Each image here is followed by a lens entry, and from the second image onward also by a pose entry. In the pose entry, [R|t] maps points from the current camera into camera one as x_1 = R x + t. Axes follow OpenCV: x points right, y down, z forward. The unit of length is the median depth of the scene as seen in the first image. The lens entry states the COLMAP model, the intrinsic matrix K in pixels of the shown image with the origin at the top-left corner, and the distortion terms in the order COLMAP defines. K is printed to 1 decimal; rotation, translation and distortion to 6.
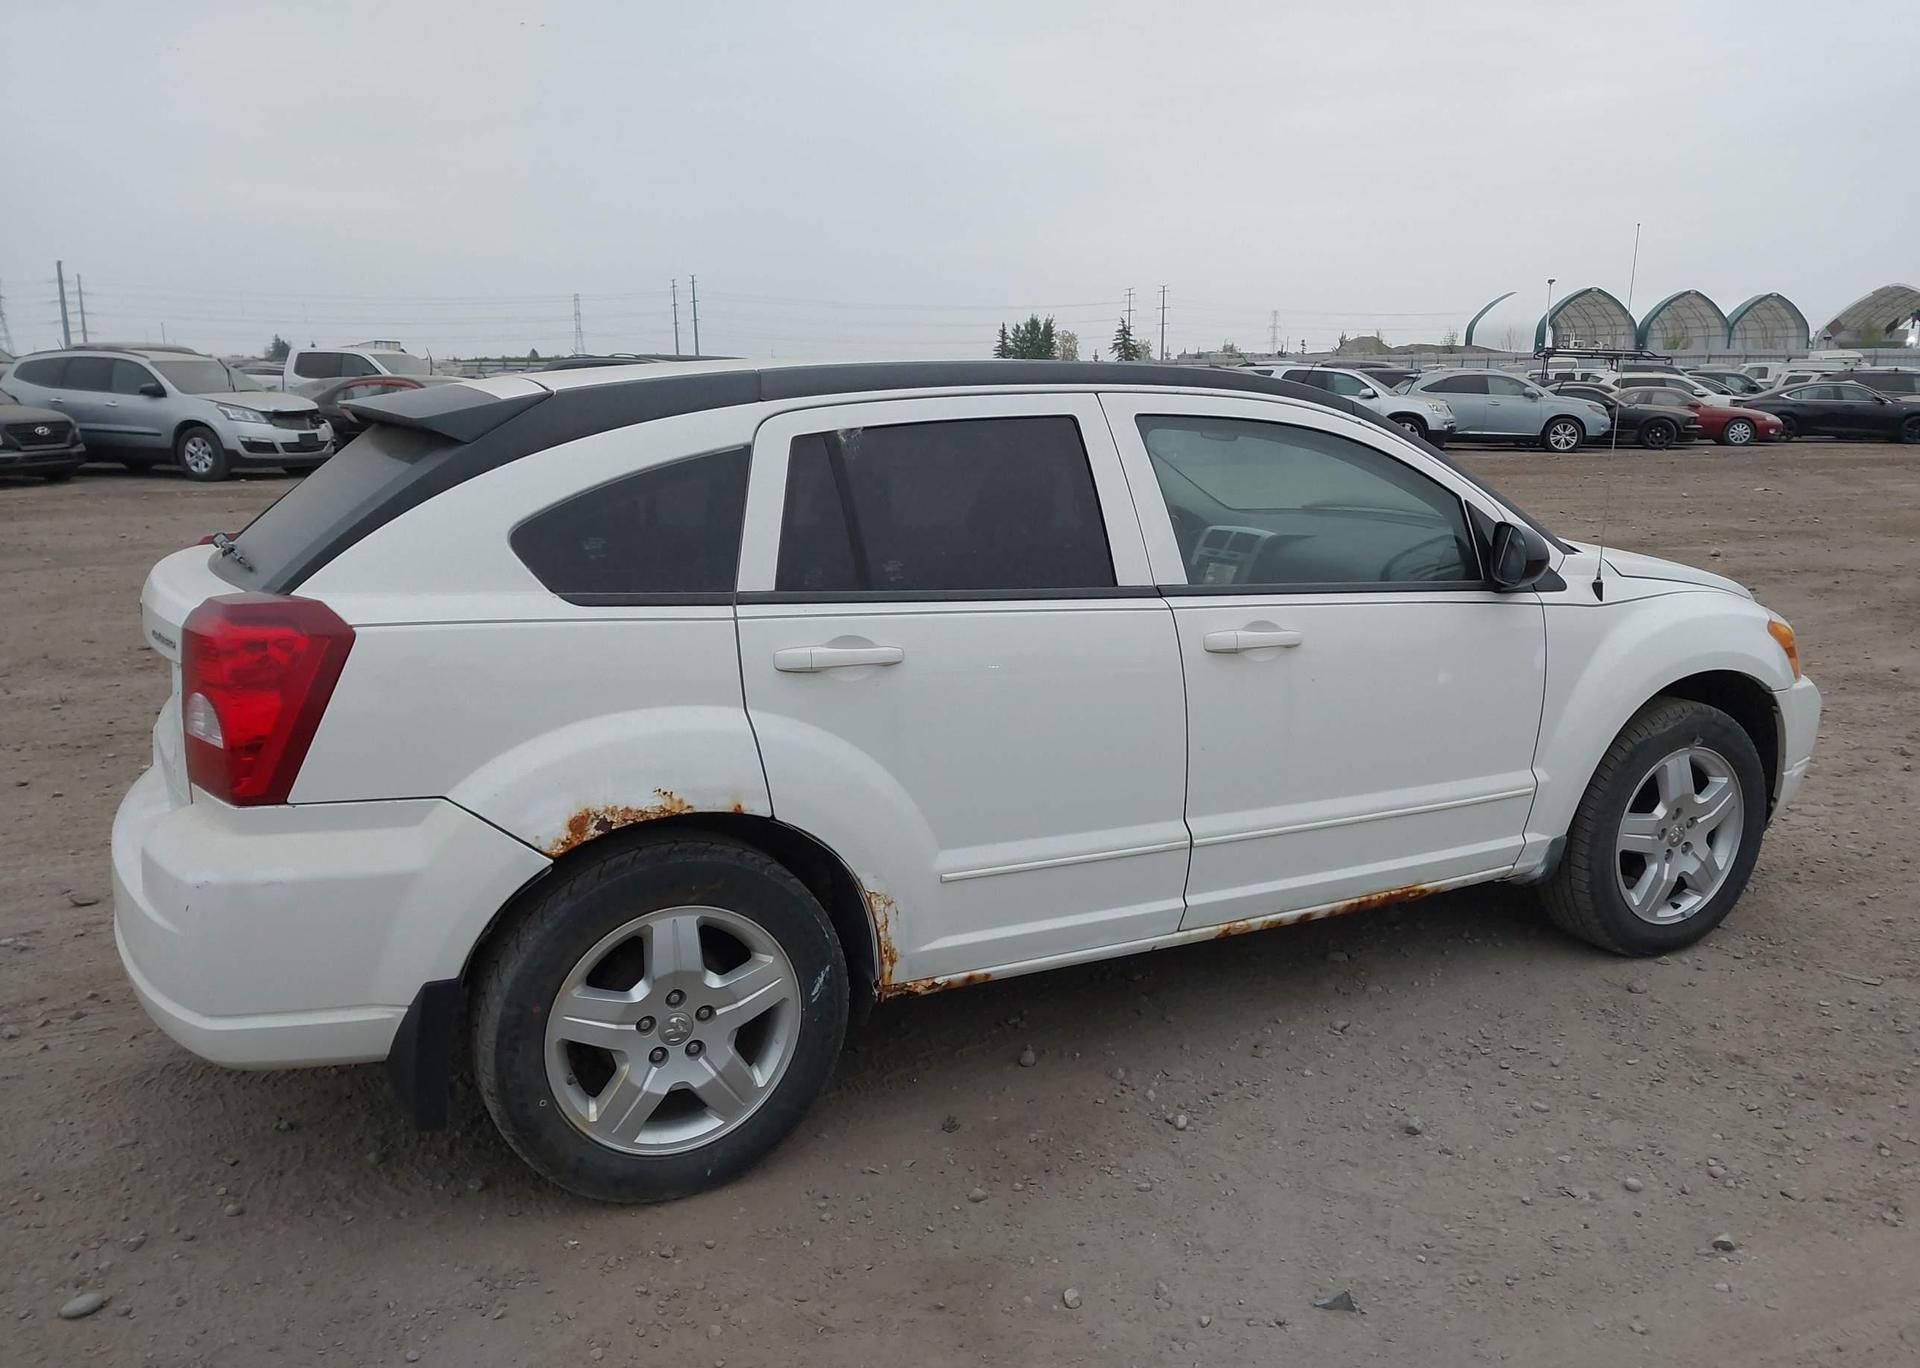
lens RADIAL K [[1521.9, 0, 970.7], [0, 1521.9, 685.1], [0, 0, 1]] dist [0.065325, -0.109274]
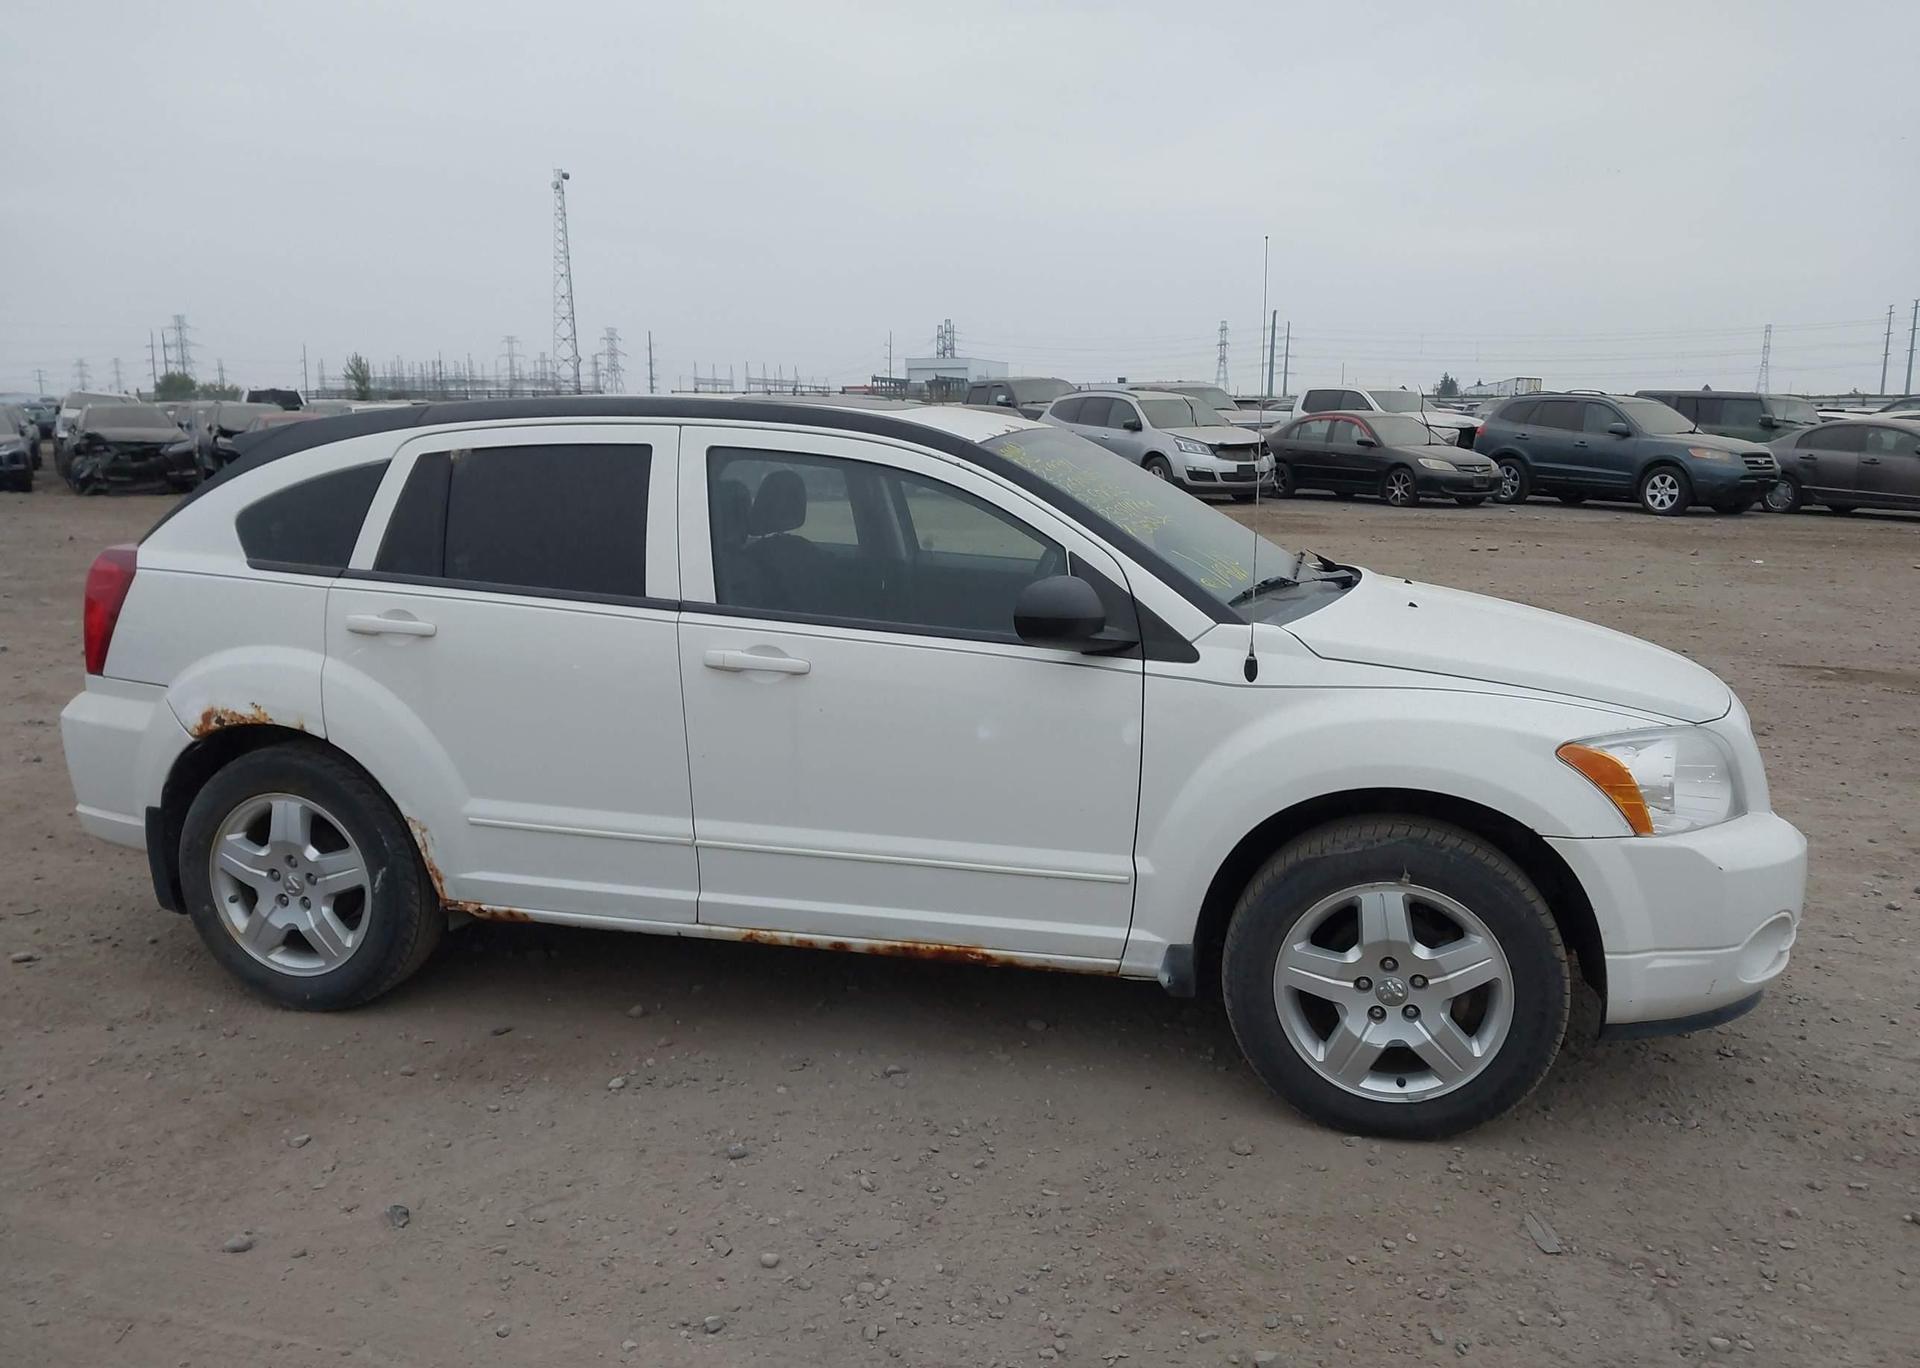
lens RADIAL K [[1521.9, 0, 965.2], [0, 1521.9, 684.2], [0, 0, 1]] dist [0.065325, -0.109274]
pose [[0.746540, 0.122441, -0.653977, 1.013597], [-0.137978, 0.990044, 0.027854, -0.065496], [0.650876, 0.069440, 0.756001, 0.308541]]
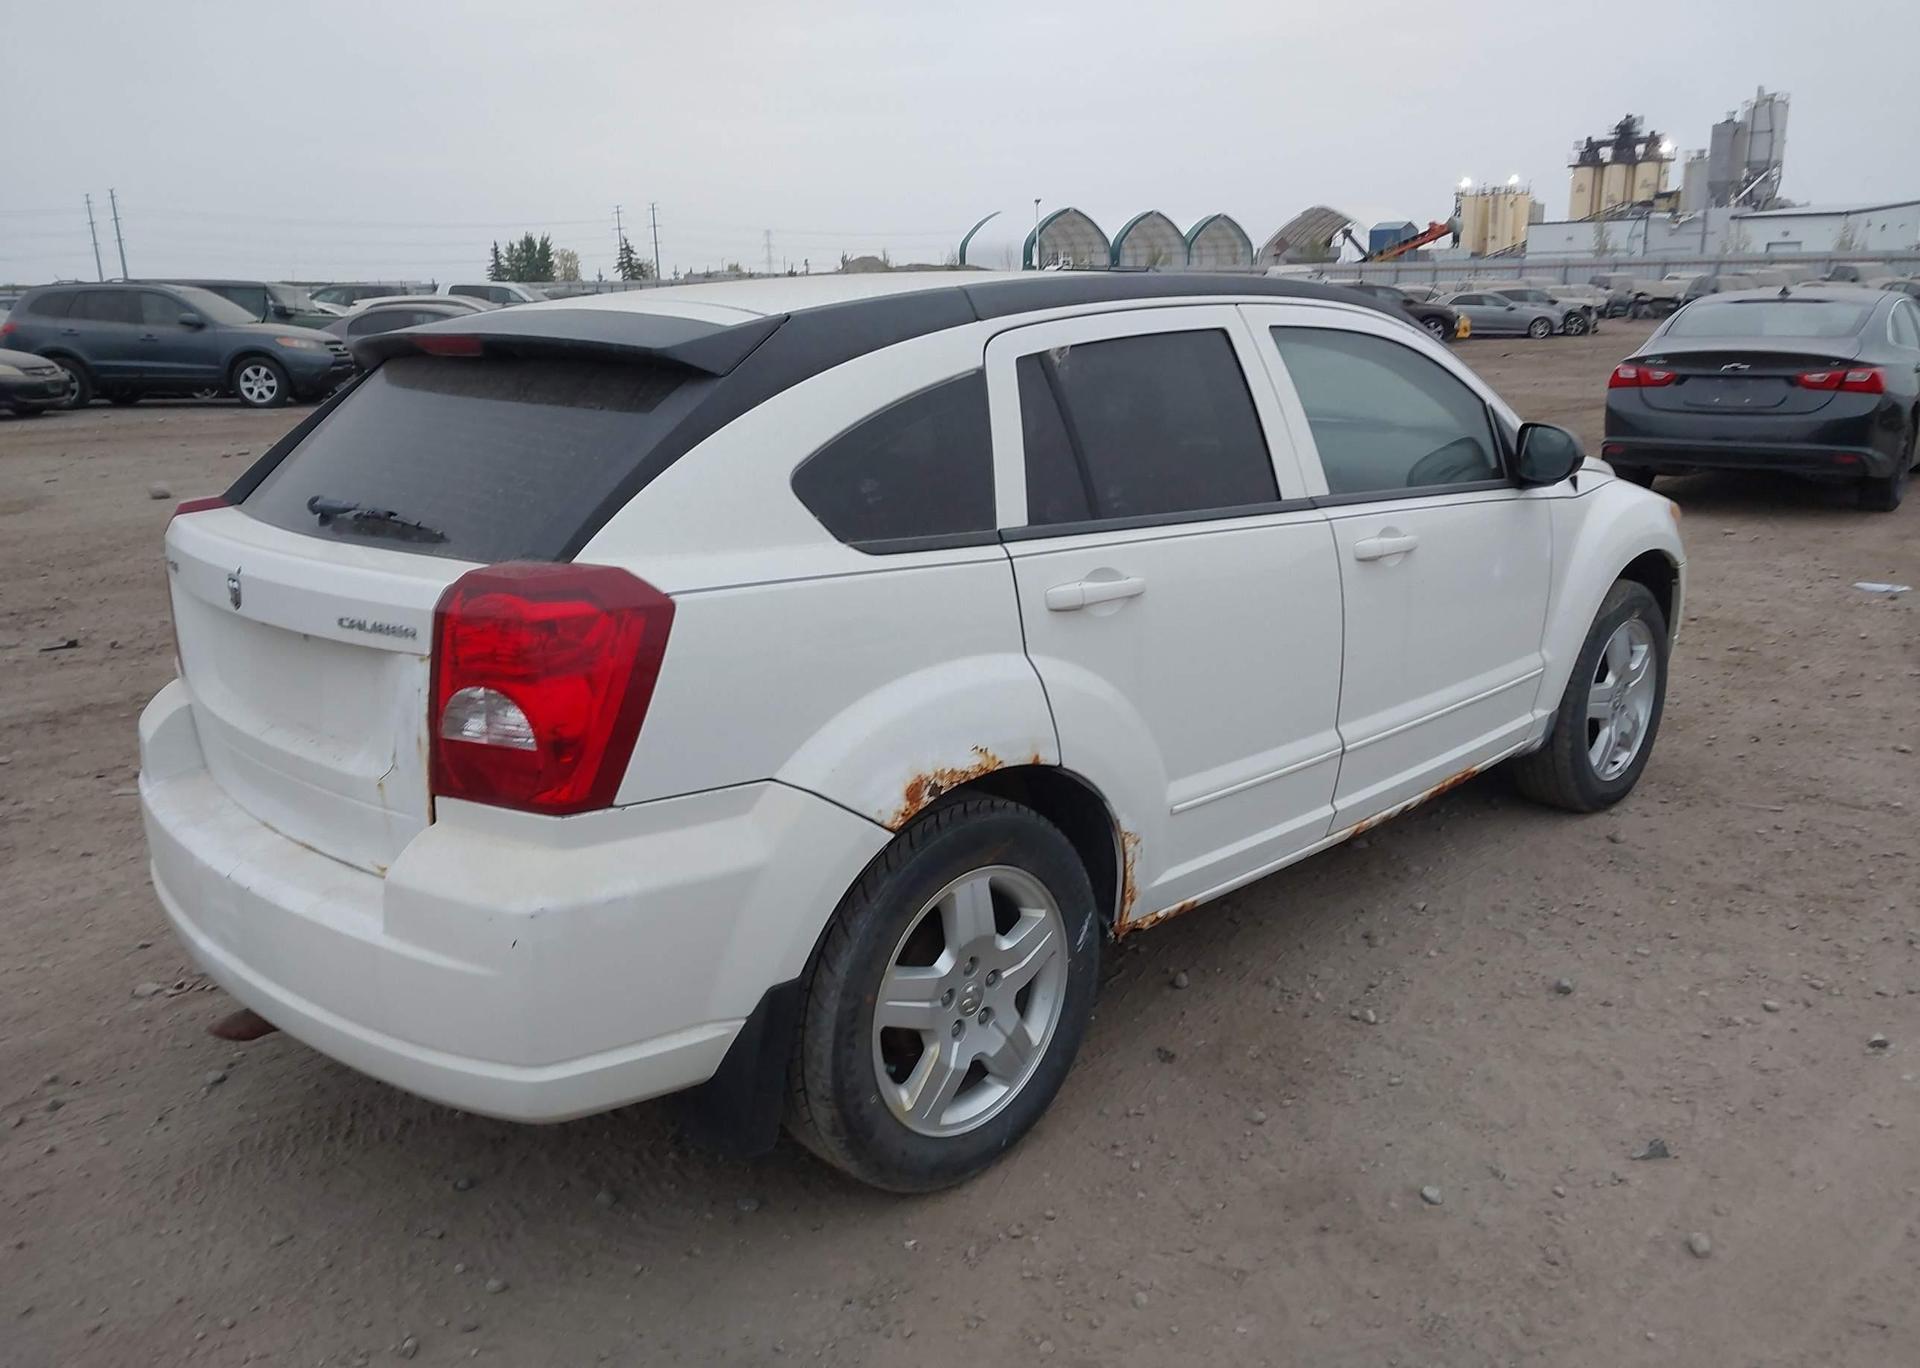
lens RADIAL K [[1521.9, 0, 966.5], [0, 1521.9, 681.0], [0, 0, 1]] dist [0.065325, -0.109274]
pose [[0.949577, -0.090996, 0.300039, -0.411634], [0.076808, 0.995312, 0.058774, -0.022377], [-0.303981, -0.032765, 0.952115, 0.103707]]
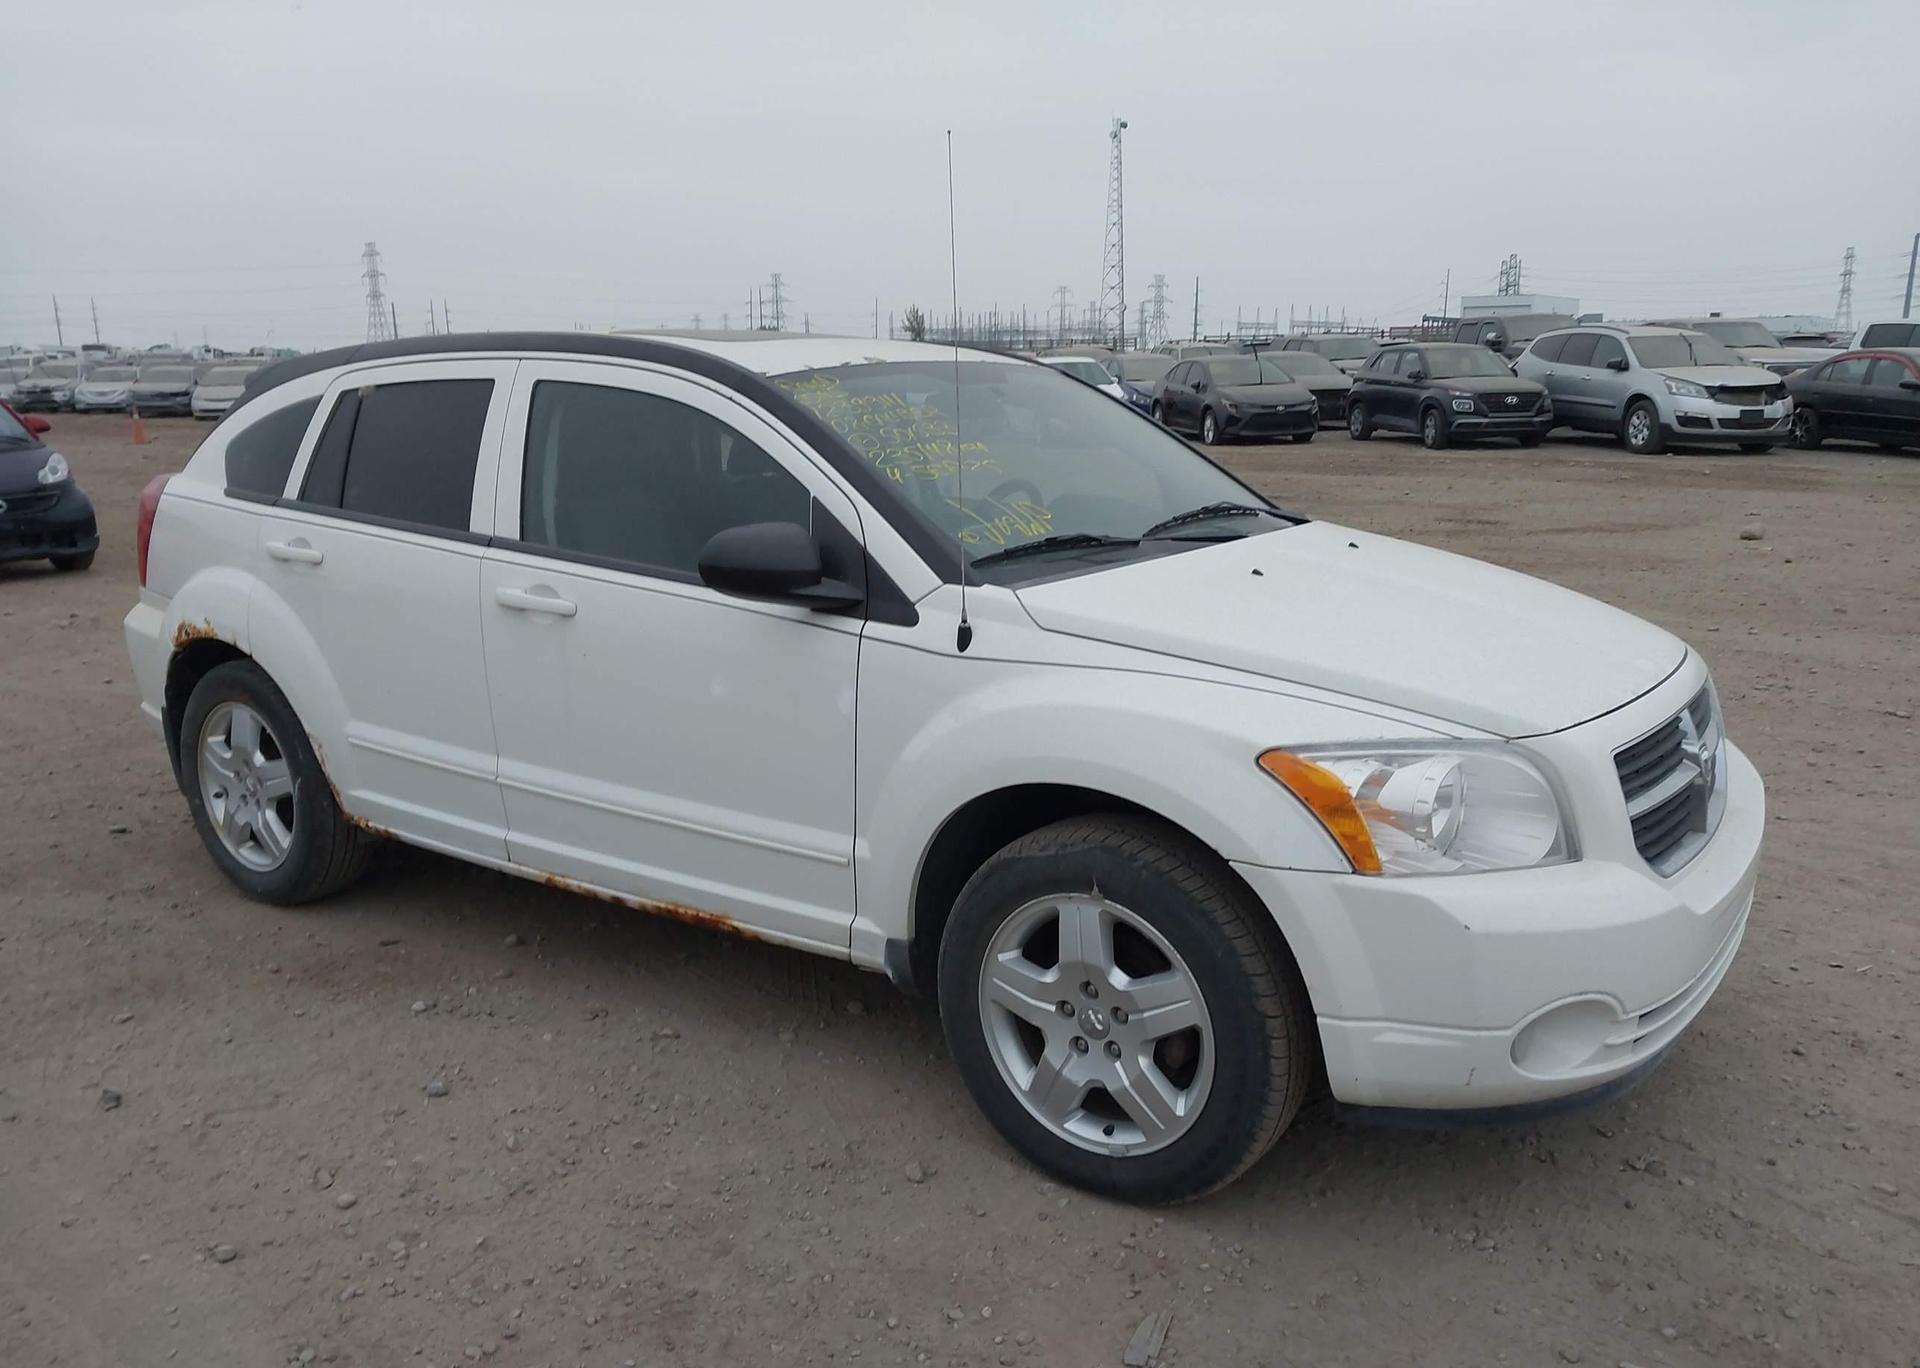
lens RADIAL K [[1521.9, 0, 958.8], [0, 1521.9, 682.2], [0, 0, 1]] dist [0.065325, -0.109274]
pose [[0.469718, 0.184508, -0.863320, 1.257754], [-0.172727, 0.978223, 0.115087, -0.148577], [0.865754, 0.095061, 0.491358, 0.765805]]
